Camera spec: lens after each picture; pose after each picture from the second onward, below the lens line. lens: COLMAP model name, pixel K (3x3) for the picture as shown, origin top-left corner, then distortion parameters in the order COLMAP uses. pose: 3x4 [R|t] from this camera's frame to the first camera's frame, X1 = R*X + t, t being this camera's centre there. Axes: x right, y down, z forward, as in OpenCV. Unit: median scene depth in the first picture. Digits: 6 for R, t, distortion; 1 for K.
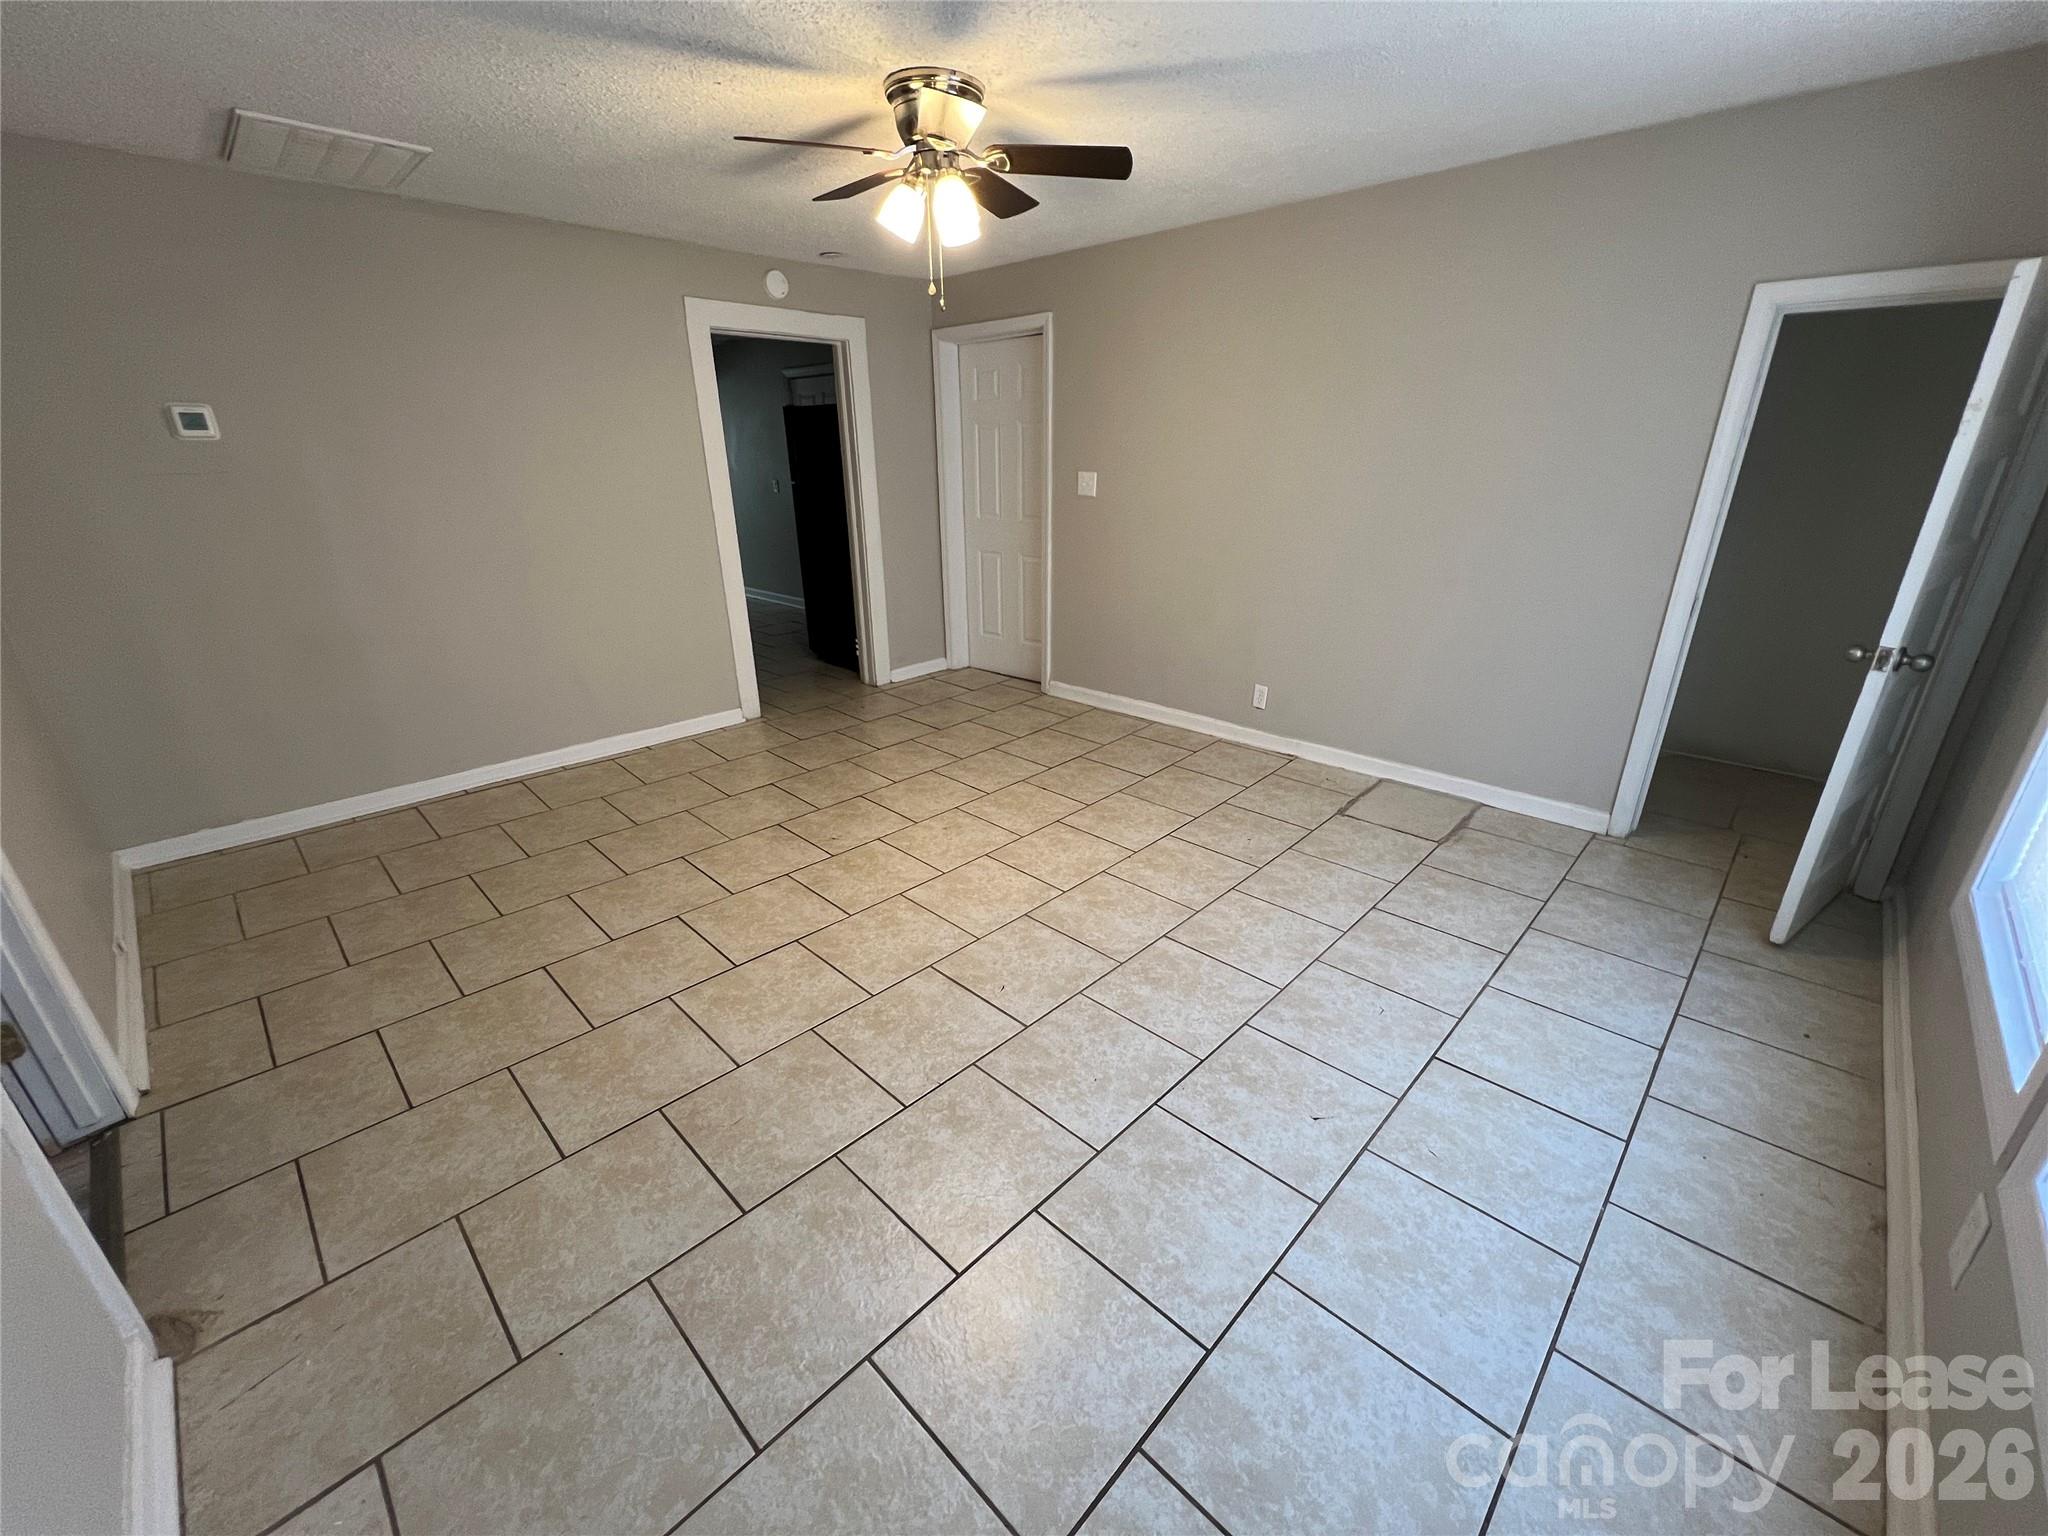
lens RADIAL K [[821.5, 0, 1028.1], [0, 821.5, 764.5], [0, 0, 1]] dist [-0.000666, -0.000081]
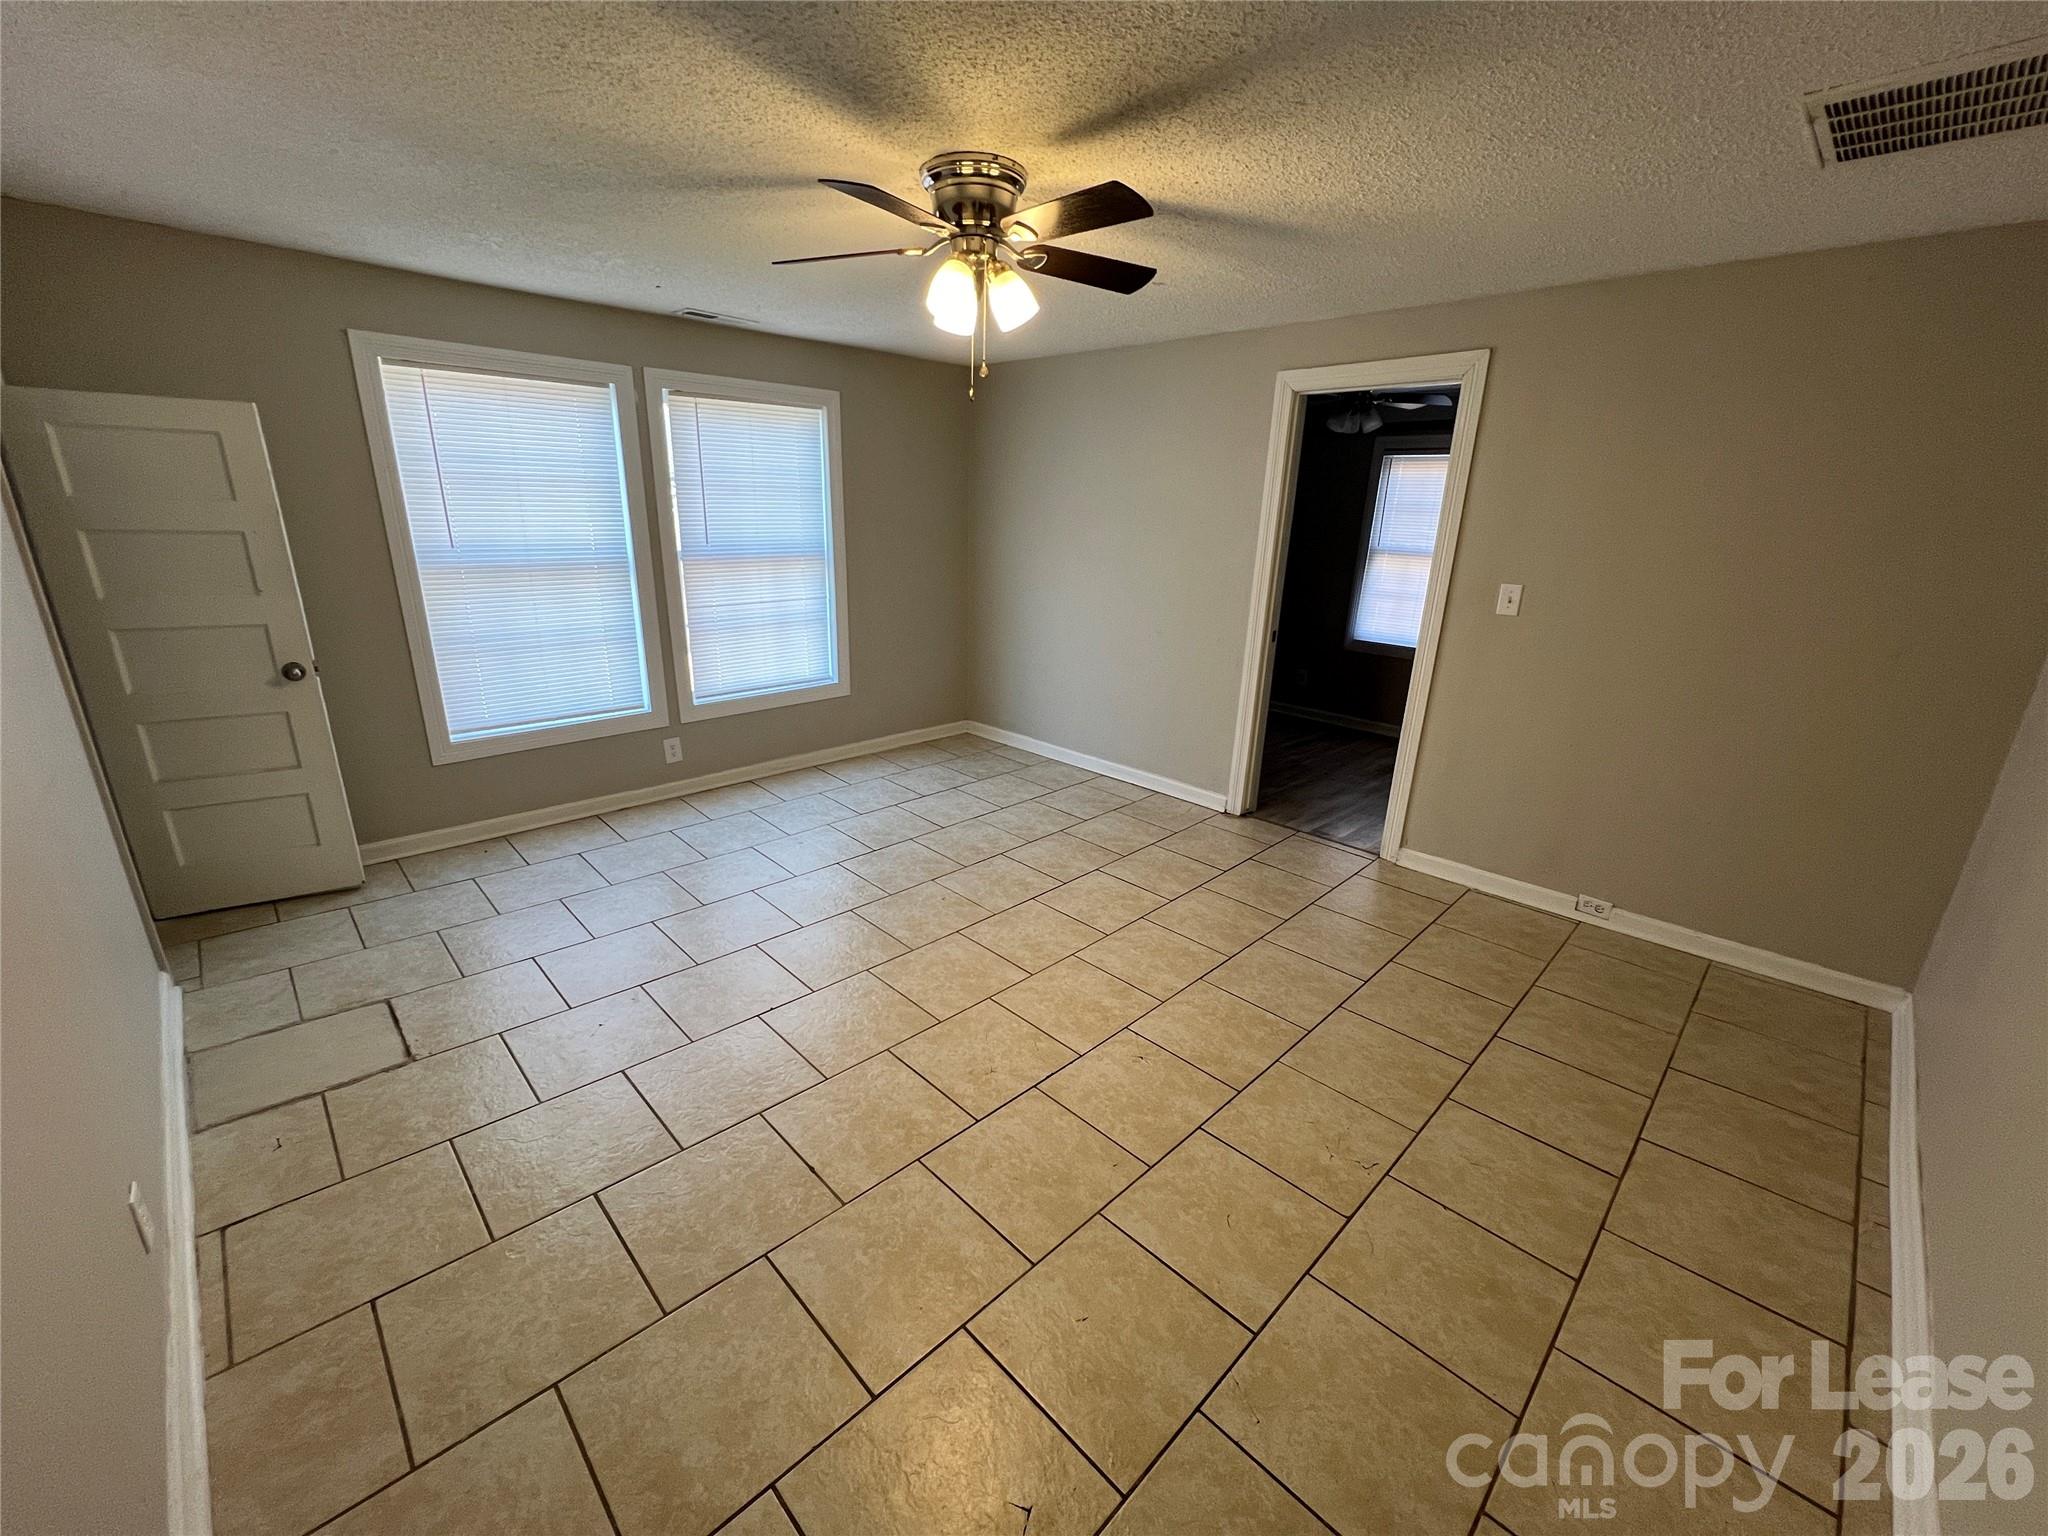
lens RADIAL K [[821.5, 0, 1026.5], [0, 821.5, 772.7], [0, 0, 1]] dist [-0.000666, -0.000081]
pose [[-0.999669, -0.021913, 0.013497, -0.164056], [-0.008465, 0.775207, 0.631651, -0.692020], [-0.024304, 0.631327, -0.775136, 1.693285]]
